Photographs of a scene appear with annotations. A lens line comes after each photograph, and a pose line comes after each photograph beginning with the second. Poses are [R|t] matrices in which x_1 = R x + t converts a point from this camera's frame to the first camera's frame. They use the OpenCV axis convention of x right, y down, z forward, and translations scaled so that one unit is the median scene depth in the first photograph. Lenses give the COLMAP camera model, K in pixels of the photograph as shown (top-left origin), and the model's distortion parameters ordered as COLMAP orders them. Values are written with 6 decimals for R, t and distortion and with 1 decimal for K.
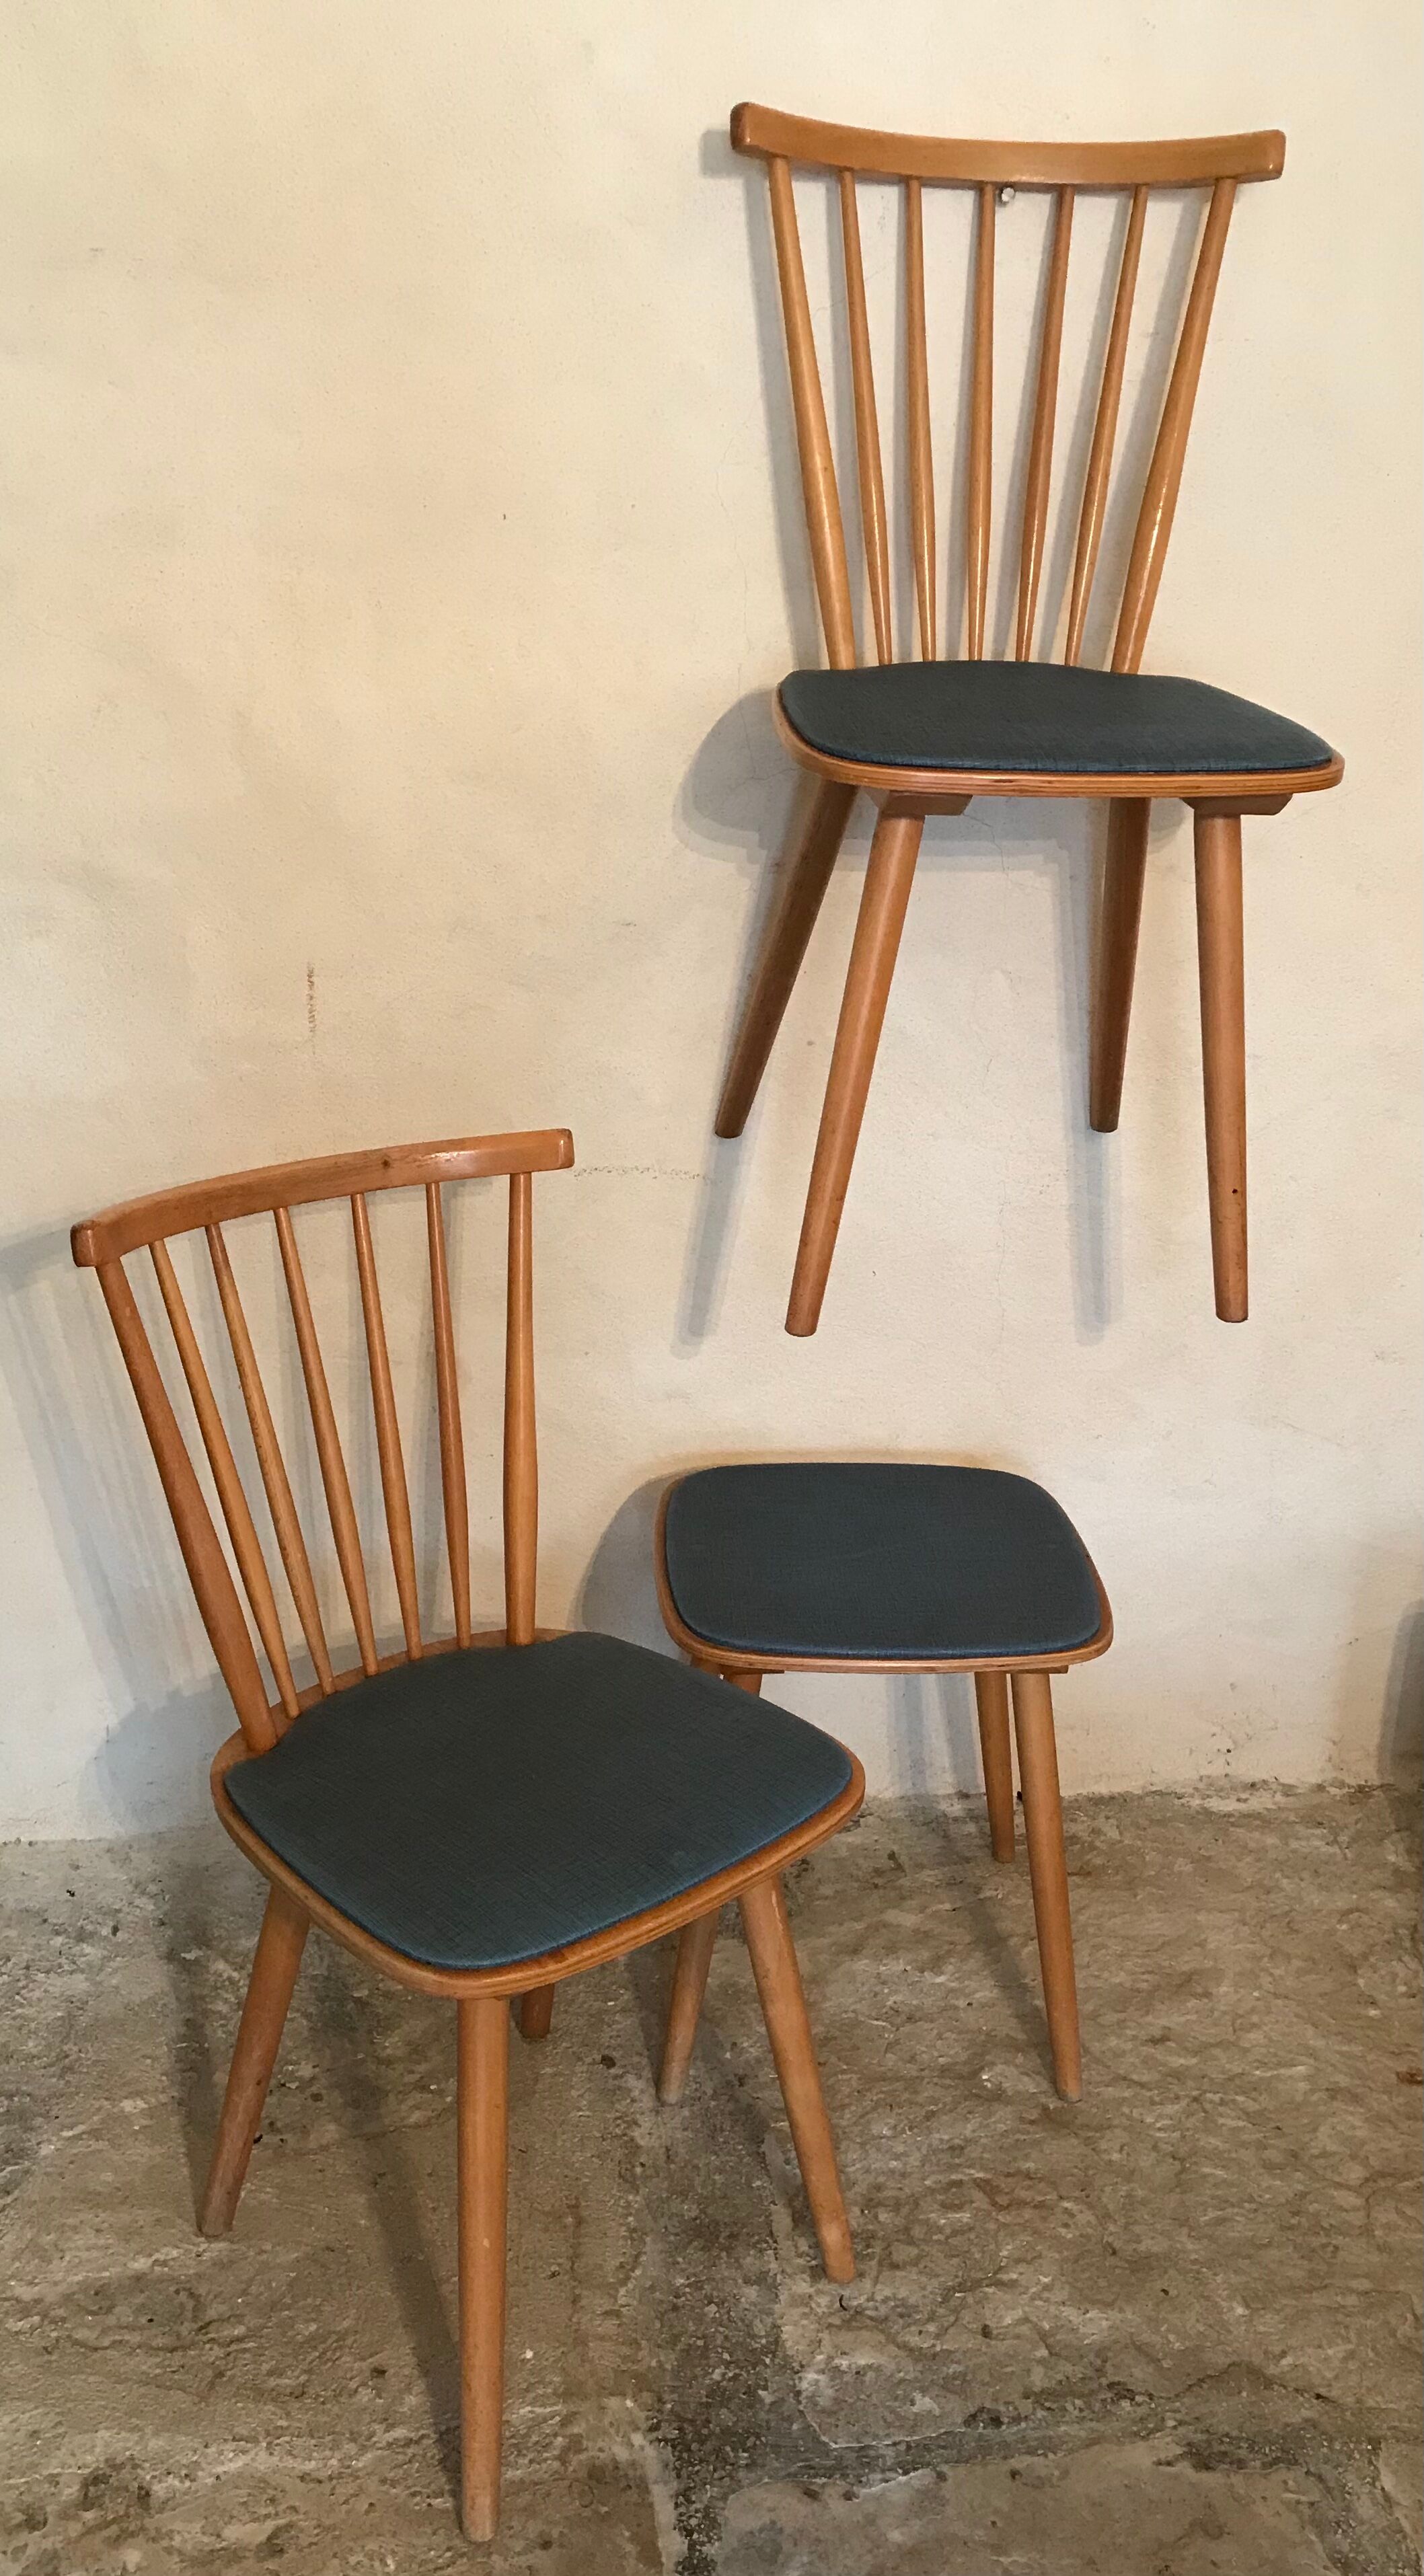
lens RADIAL K [[2206.0, 0, 769.4], [0, 2206.0, 1322.2], [0, 0, 1]] dist [-0.004409, 0.051516]
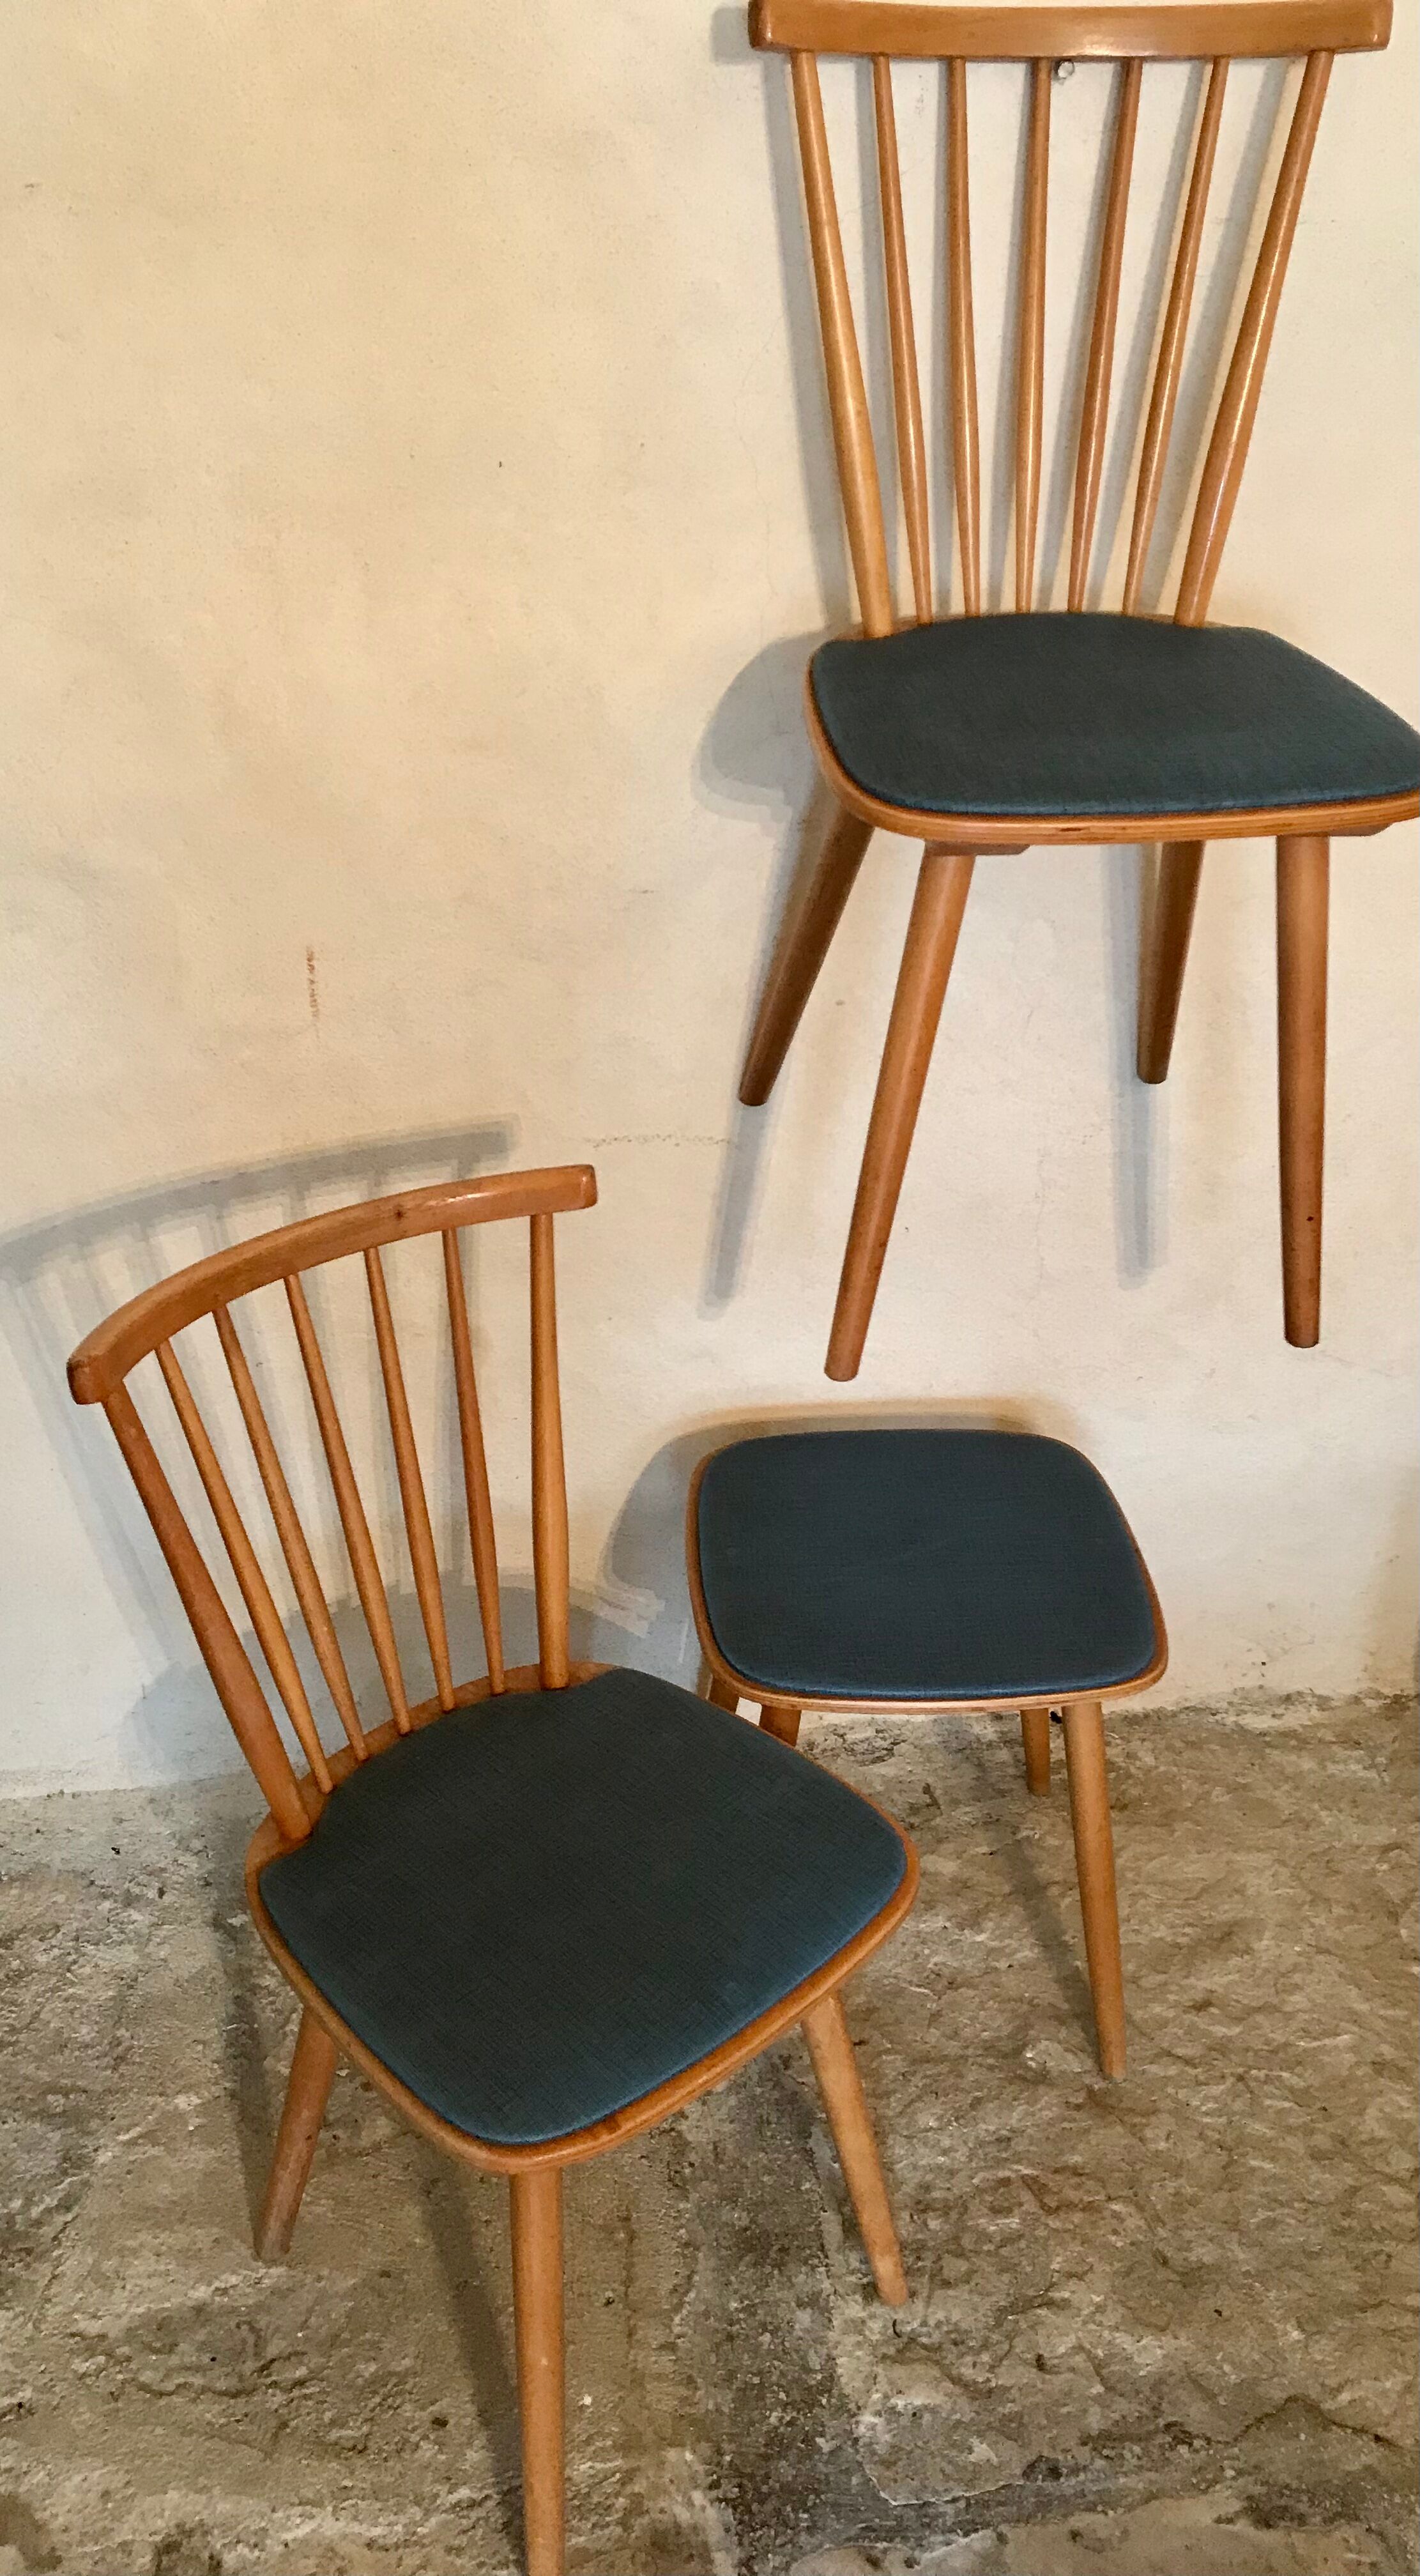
lens RADIAL K [[2085.8, 0, 706.1], [0, 2085.8, 1257.3], [0, 0, 1]] dist [0.006107, 0.025100]
pose [[0.999444, -0.016149, -0.029167, -0.017212], [0.020002, 0.990361, 0.137060, -0.167994], [0.026672, -0.137567, 0.990133, 0.119625]]
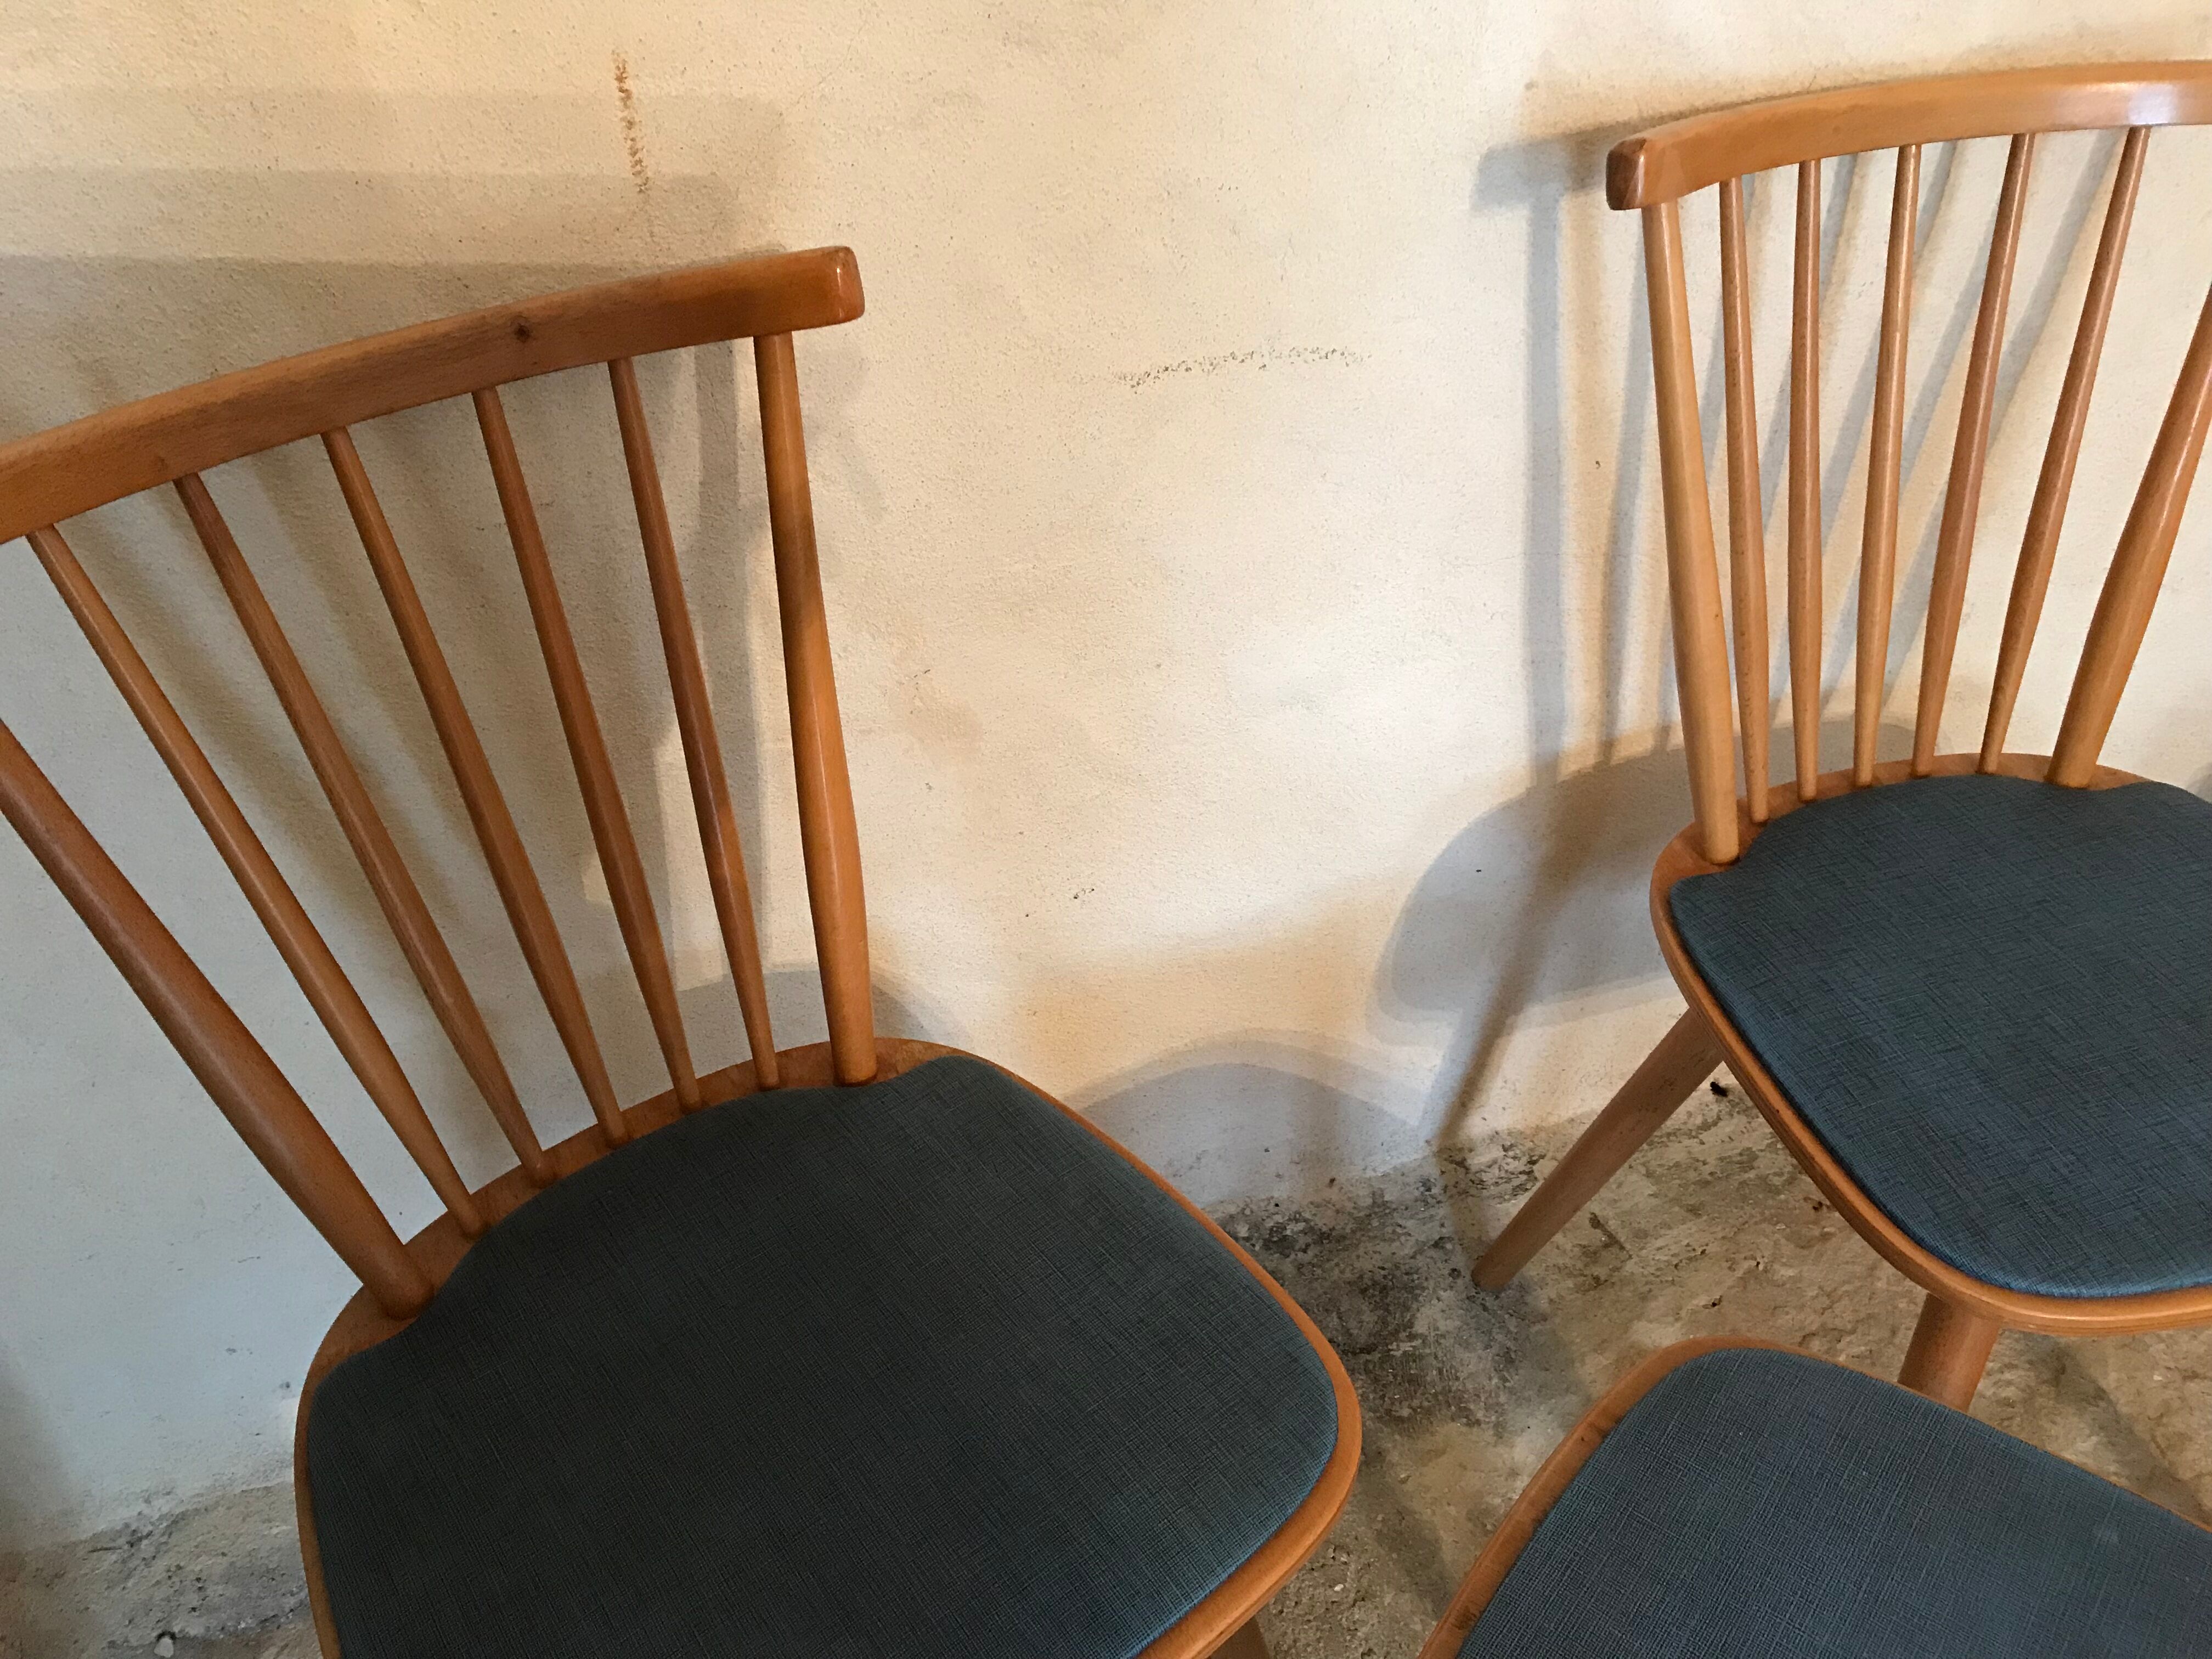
lens RADIAL K [[1790.4, 0, 1096.1], [0, 1790.4, 810.5], [0, 0, 1]] dist [0.022041, -0.007361]
pose [[0.985242, -0.152708, 0.077315, -0.178958], [0.122593, 0.944793, 0.303869, -0.124690], [-0.119450, -0.289906, 0.949572, 0.625362]]
